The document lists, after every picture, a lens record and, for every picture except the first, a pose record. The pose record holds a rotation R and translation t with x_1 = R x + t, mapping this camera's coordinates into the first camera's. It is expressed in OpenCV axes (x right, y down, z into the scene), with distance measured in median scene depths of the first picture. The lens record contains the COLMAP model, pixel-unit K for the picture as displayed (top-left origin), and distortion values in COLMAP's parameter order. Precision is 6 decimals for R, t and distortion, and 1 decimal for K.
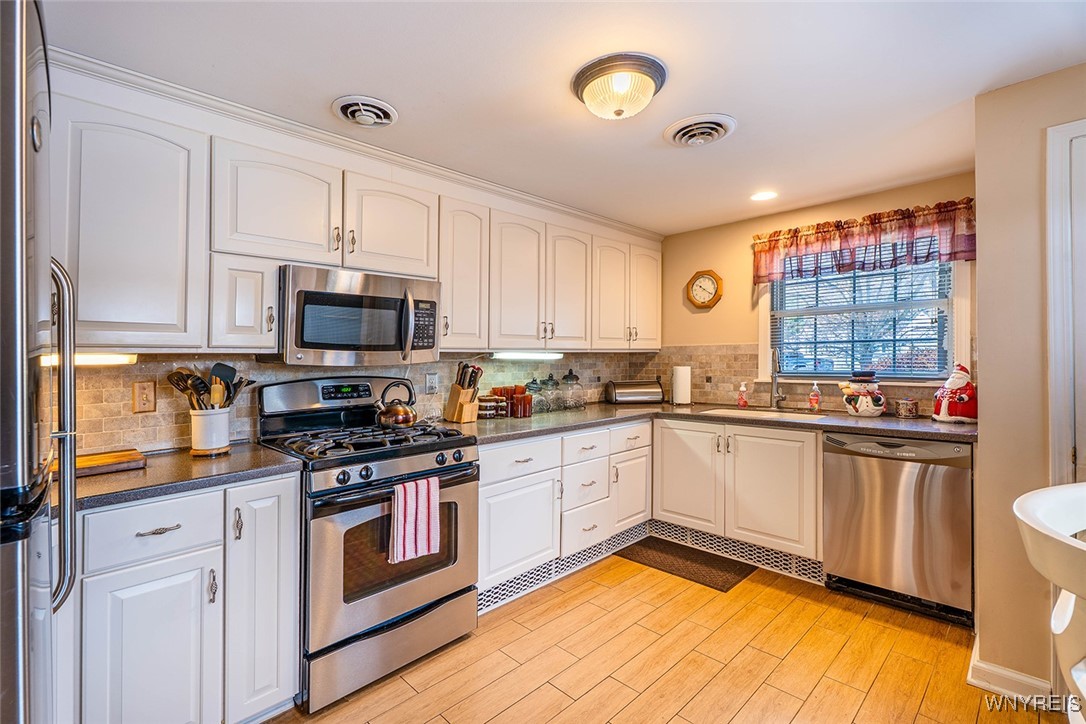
lens RADIAL K [[483.1, 0, 542.1], [0, 483.1, 359.8], [0, 0, 1]] dist [-0.001041, -0.000034]
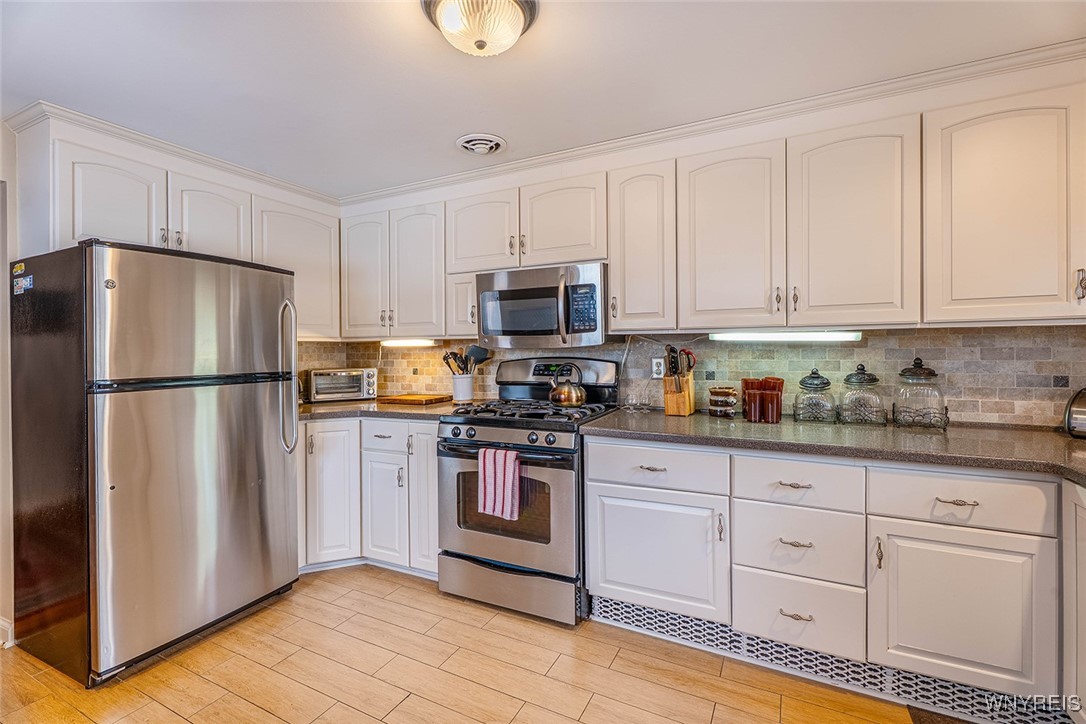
lens RADIAL K [[491.1, 0, 540.2], [0, 491.1, 345.2], [0, 0, 1]] dist [-0.000124, -0.000195]
pose [[0.311117, 0.009670, -0.950323, 0.696248], [0.005929, 0.999909, 0.012115, -0.008371], [0.950353, -0.009404, 0.311031, 0.586859]]
